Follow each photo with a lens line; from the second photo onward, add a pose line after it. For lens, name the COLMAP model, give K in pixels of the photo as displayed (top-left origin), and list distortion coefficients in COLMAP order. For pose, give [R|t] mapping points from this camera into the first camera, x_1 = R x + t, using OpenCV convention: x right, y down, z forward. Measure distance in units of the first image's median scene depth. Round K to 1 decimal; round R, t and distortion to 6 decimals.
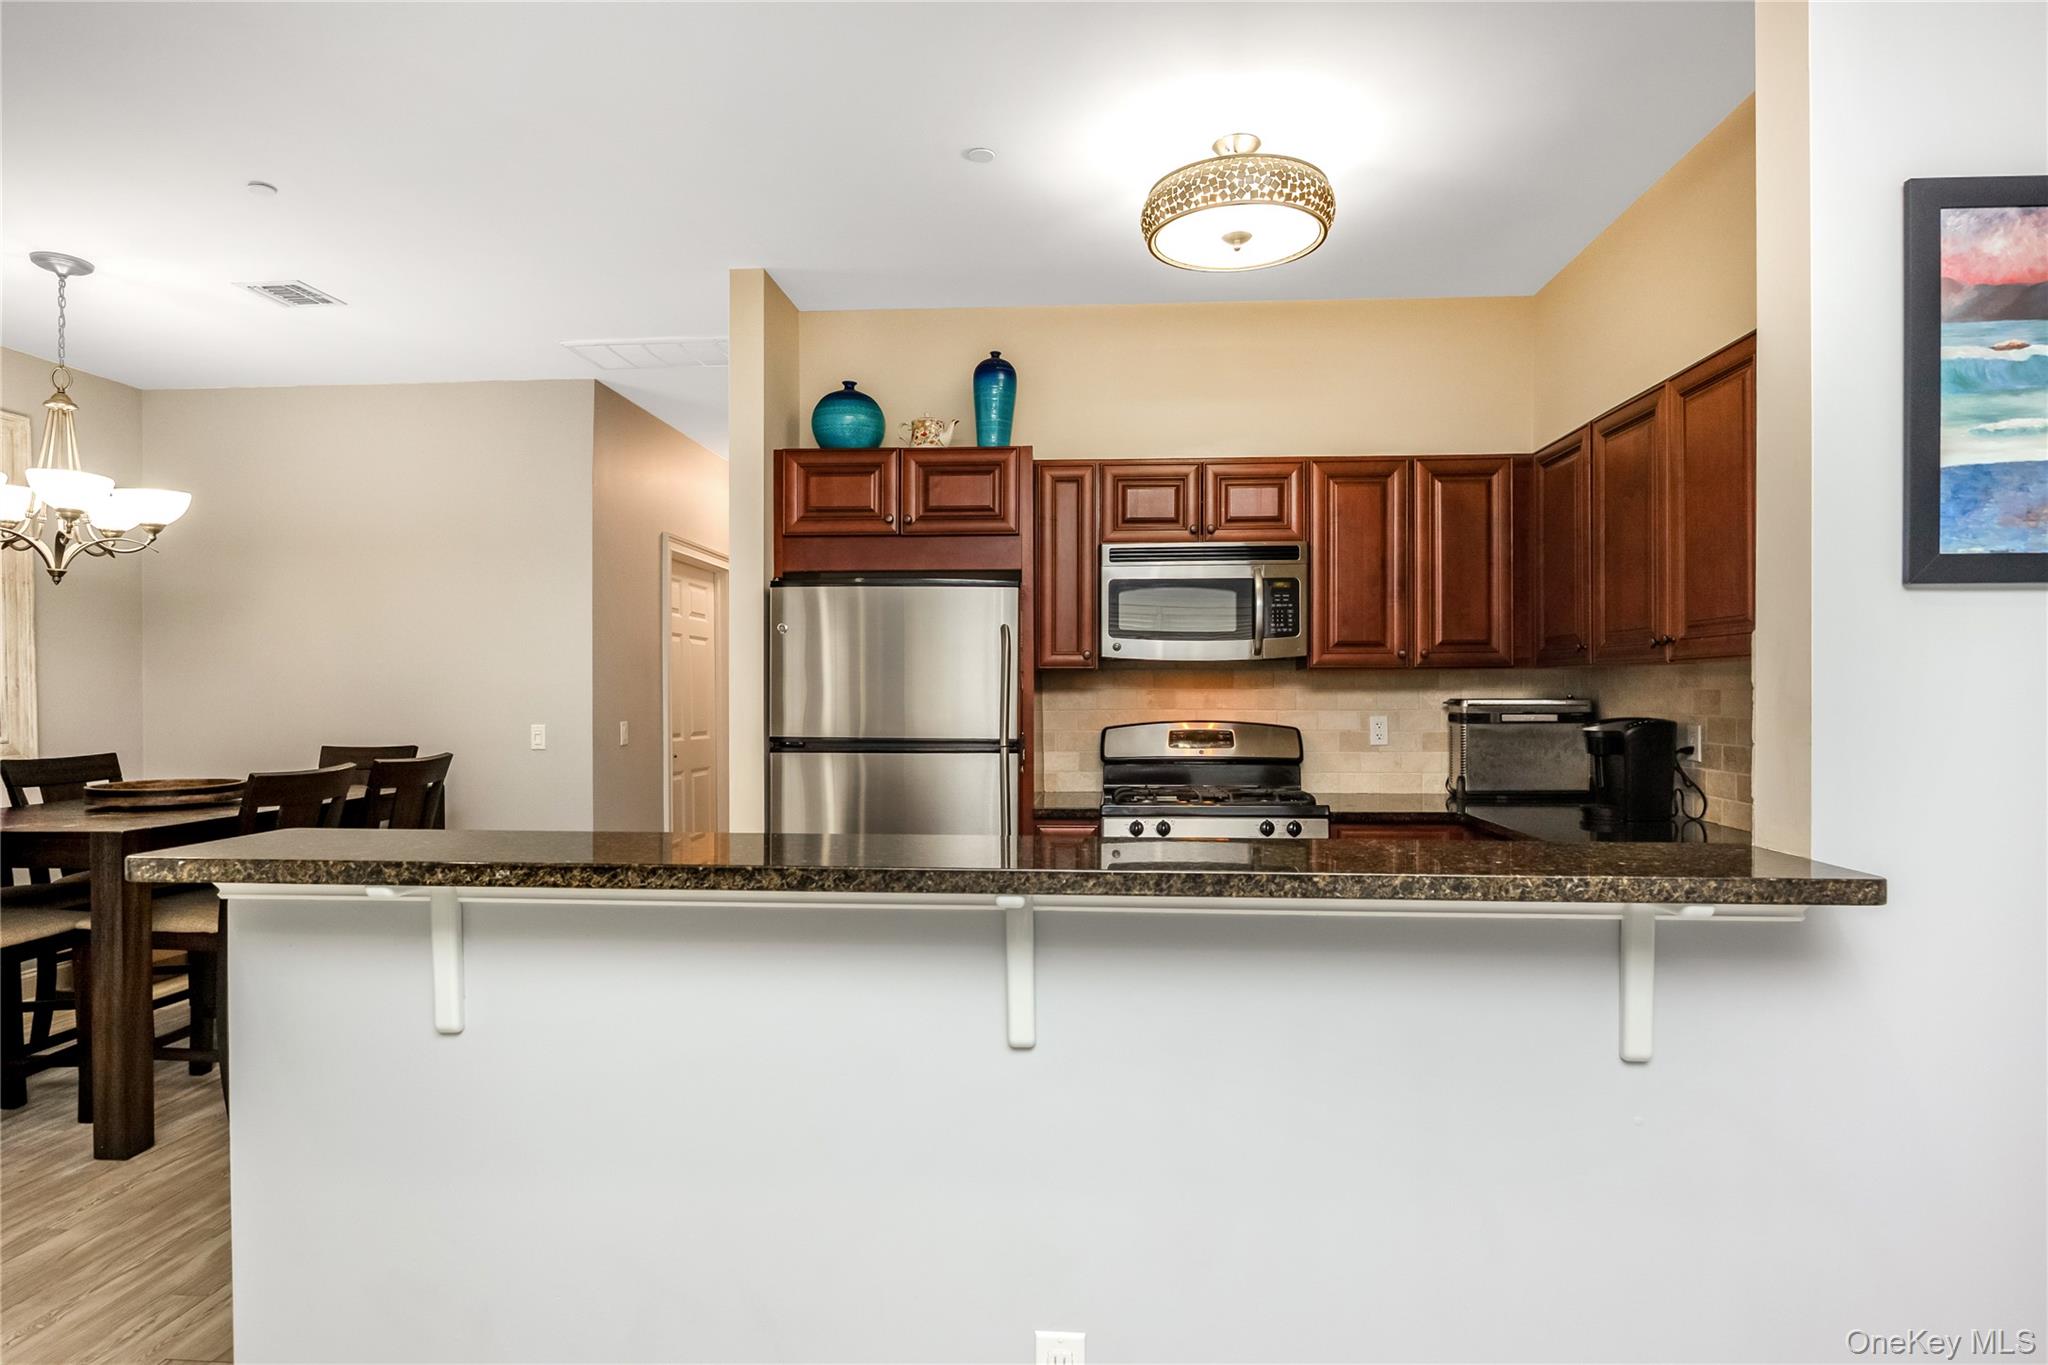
lens RADIAL K [[1073.7, 0, 1043.1], [0, 1073.7, 692.5], [0, 0, 1]] dist [-0.021107, 0.002166]
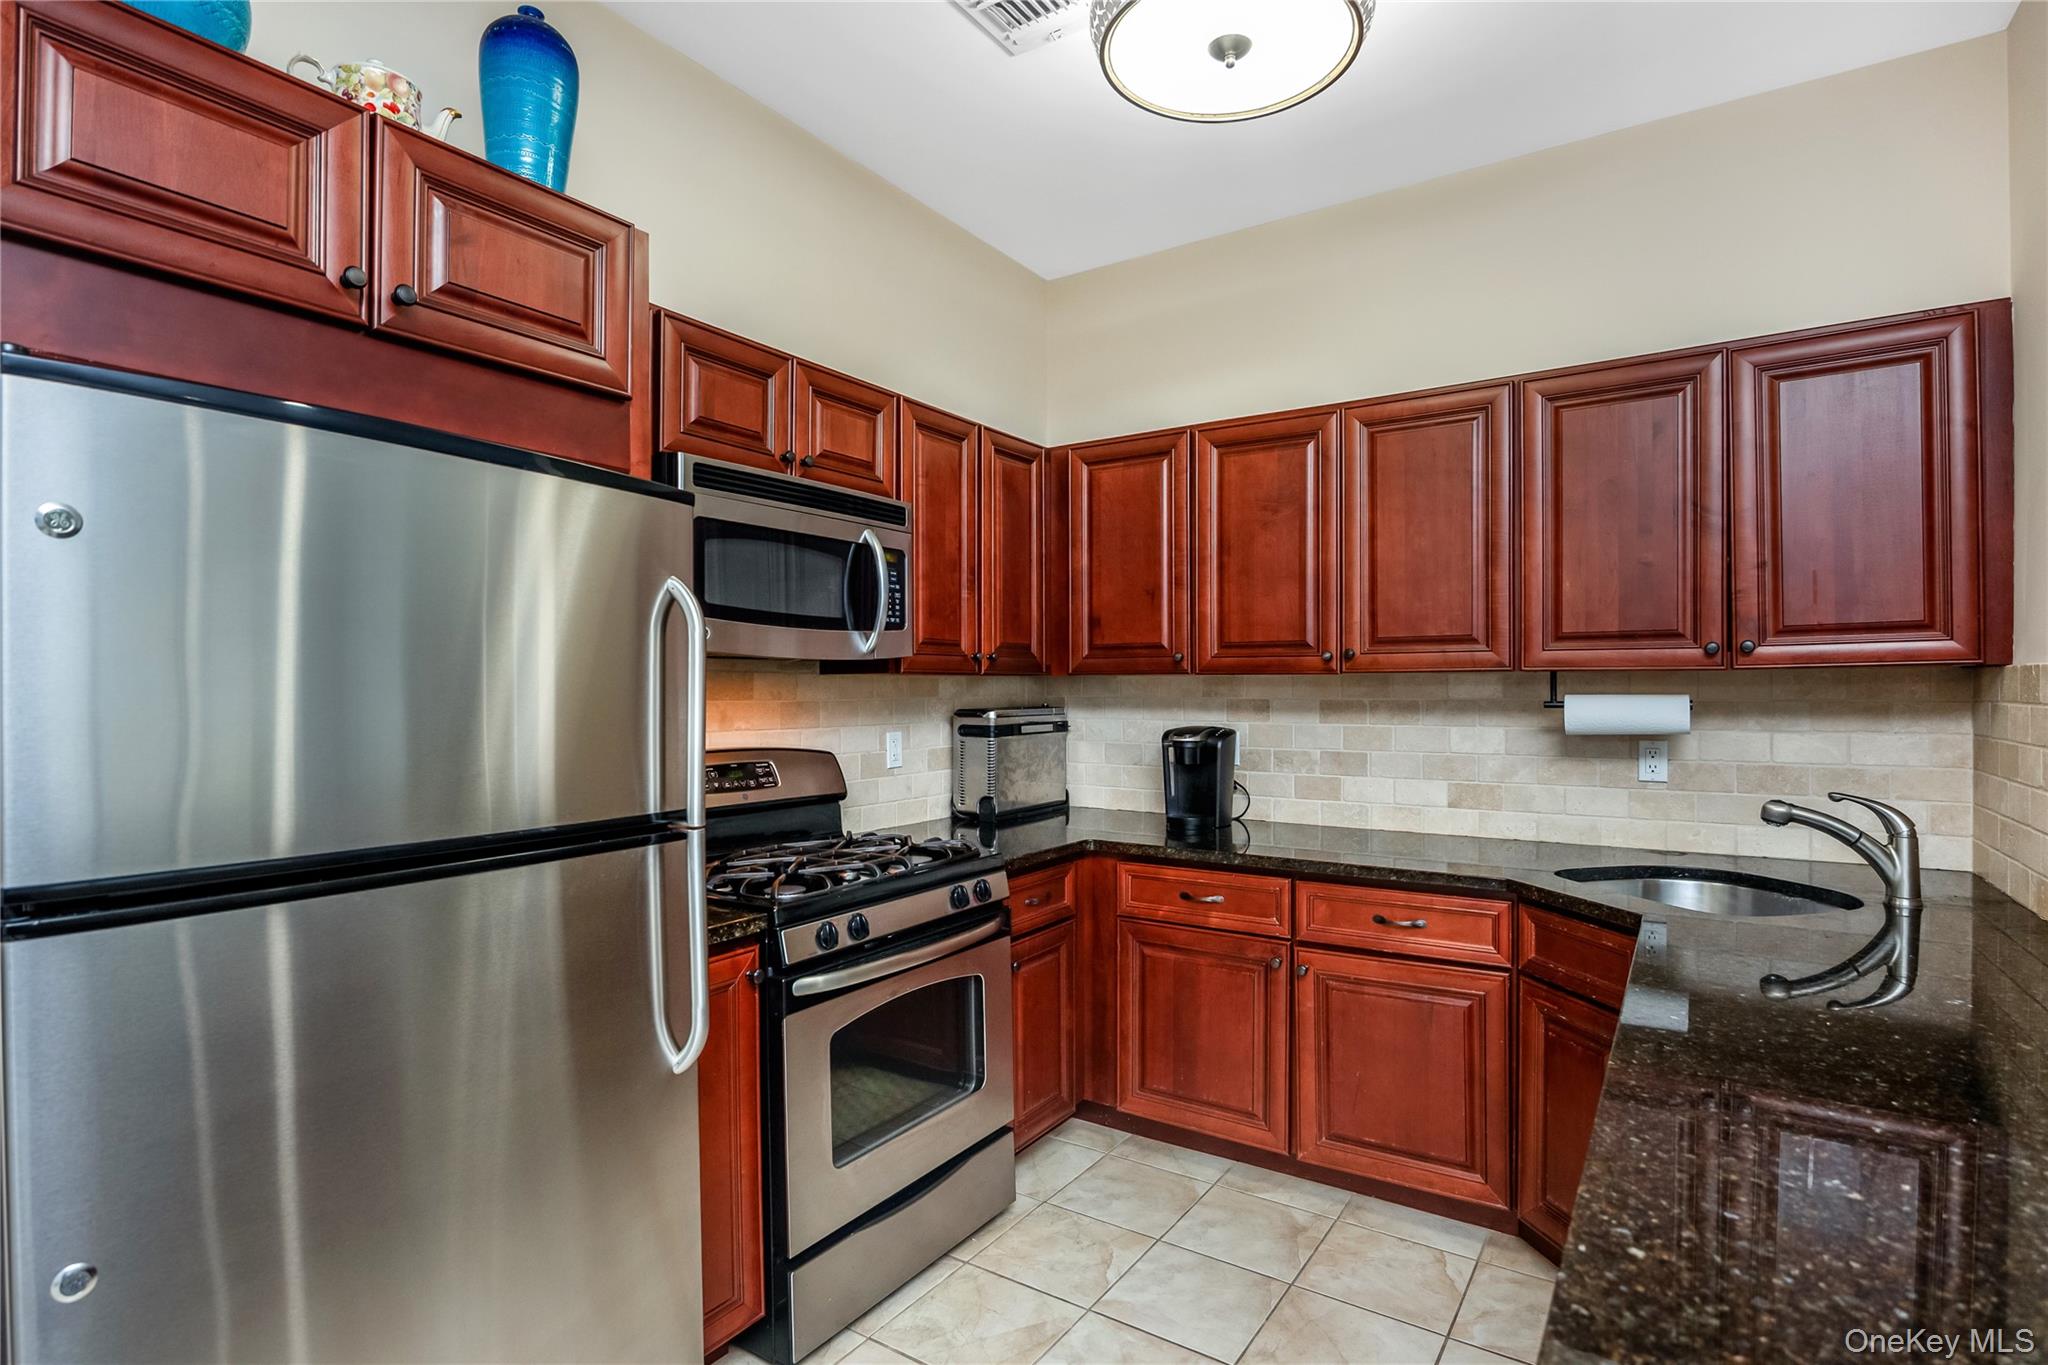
lens RADIAL K [[1005.2, 0, 1029.9], [0, 1005.2, 697.8], [0, 0, 1]] dist [-0.011718, 0.000138]
pose [[0.499204, -0.008196, 0.866446, -0.330263], [0.002461, 0.999965, 0.008040, -0.011162], [-0.866481, -0.001881, 0.499207, 0.593708]]
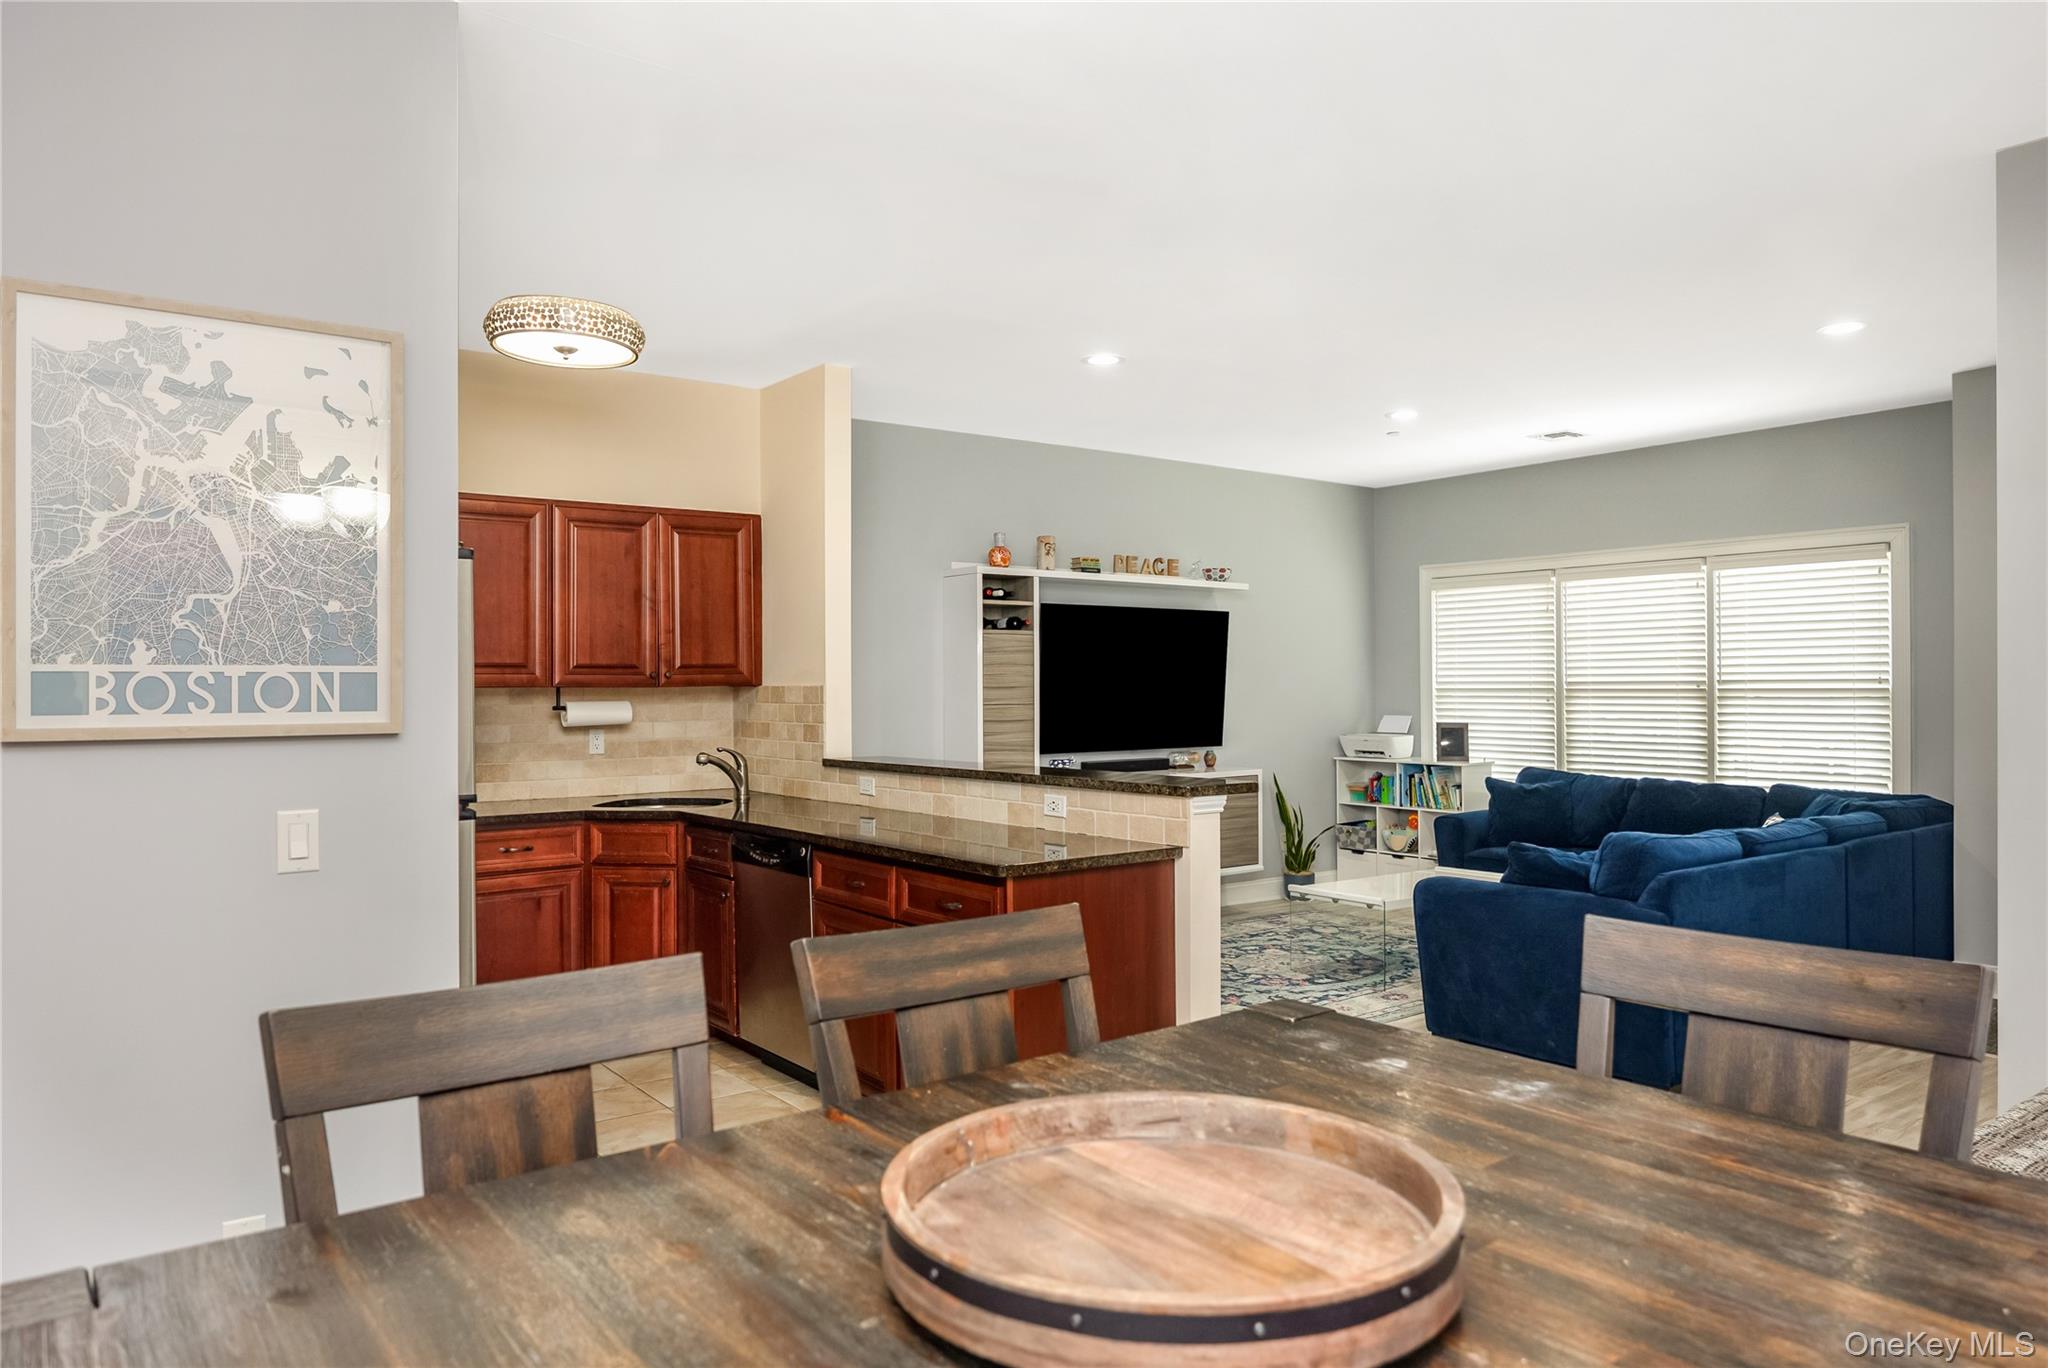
lens RADIAL K [[1346.2, 0, 1026.9], [0, 1346.2, 675.8], [0, 0, 1]] dist [-0.001582, -0.005248]
pose [[-0.648283, 0.012456, 0.761298, -1.026819], [0.007199, 0.999922, -0.010229, -0.016816], [-0.761366, -0.001151, -0.648322, 1.211552]]
